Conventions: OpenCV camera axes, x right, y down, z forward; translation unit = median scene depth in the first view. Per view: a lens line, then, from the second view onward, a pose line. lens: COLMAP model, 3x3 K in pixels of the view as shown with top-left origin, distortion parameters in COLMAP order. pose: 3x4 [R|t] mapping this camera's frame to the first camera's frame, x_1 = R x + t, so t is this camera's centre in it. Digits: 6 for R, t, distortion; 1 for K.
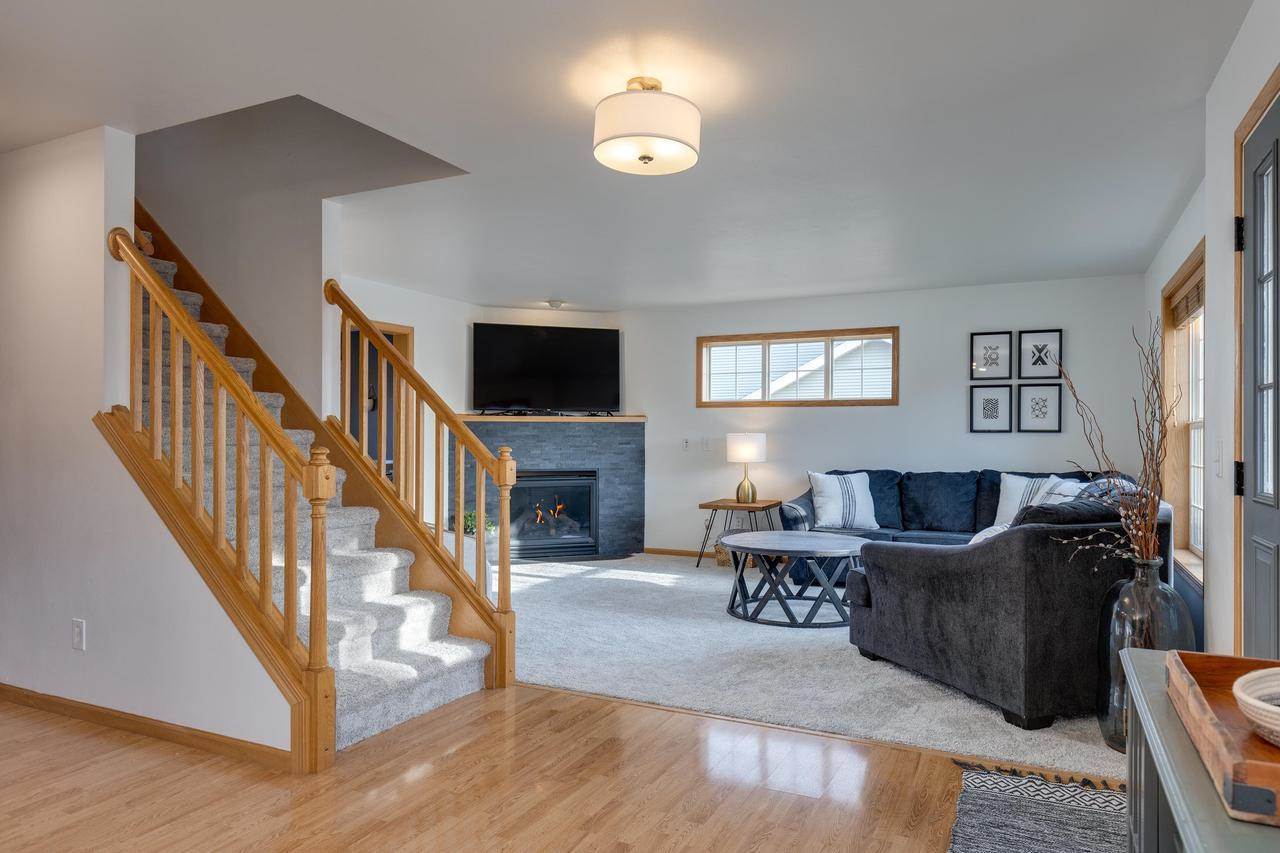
lens RADIAL K [[824.6, 0, 639.0], [0, 824.6, 431.3], [0, 0, 1]] dist [0.001740, 0.000075]
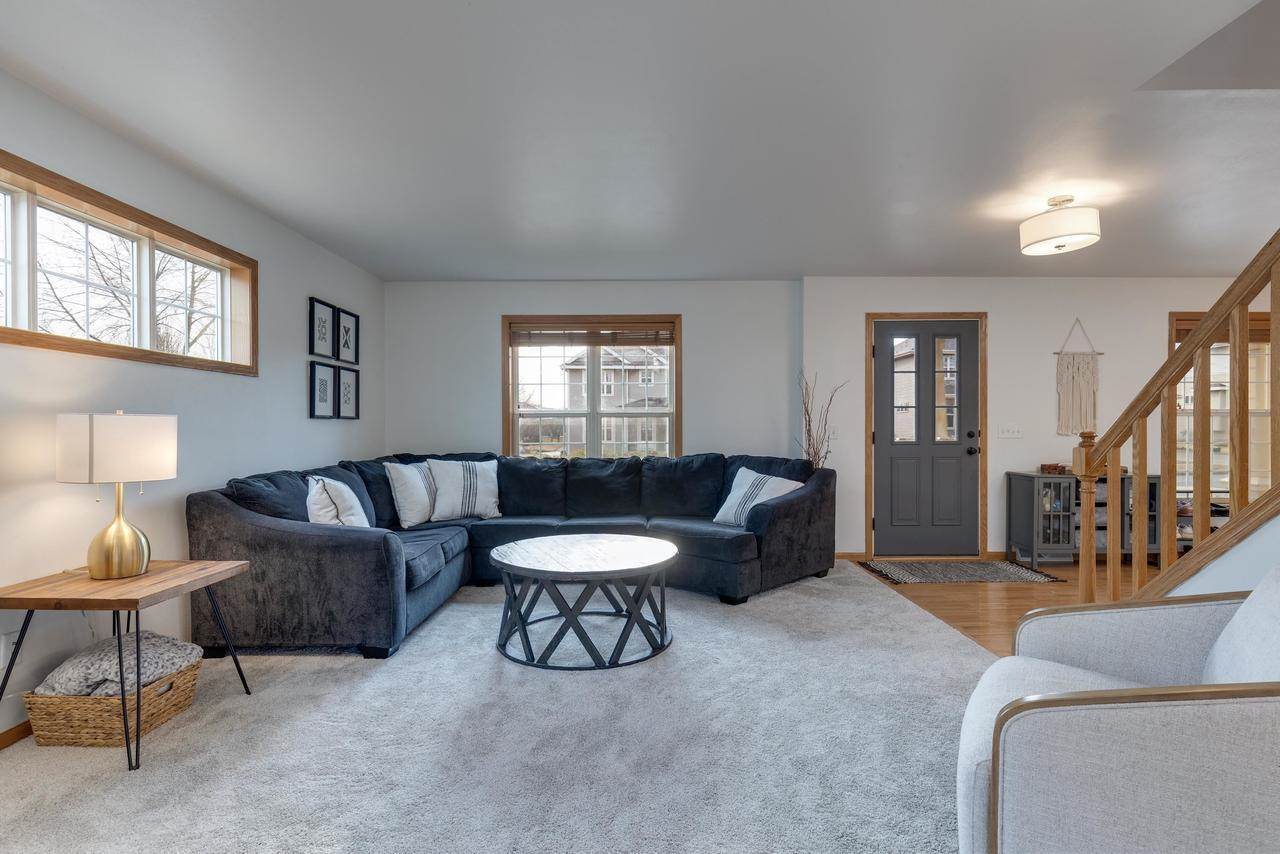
lens RADIAL K [[639.8, 0, 637.1], [0, 639.8, 426.1], [0, 0, 1]] dist [-0.002633, 0.000402]
pose [[-0.442275, 0.001411, 0.896878, -0.310049], [0.002886, 0.999996, -0.000150, 0.010151], [-0.896875, 0.002523, -0.442277, 0.994461]]
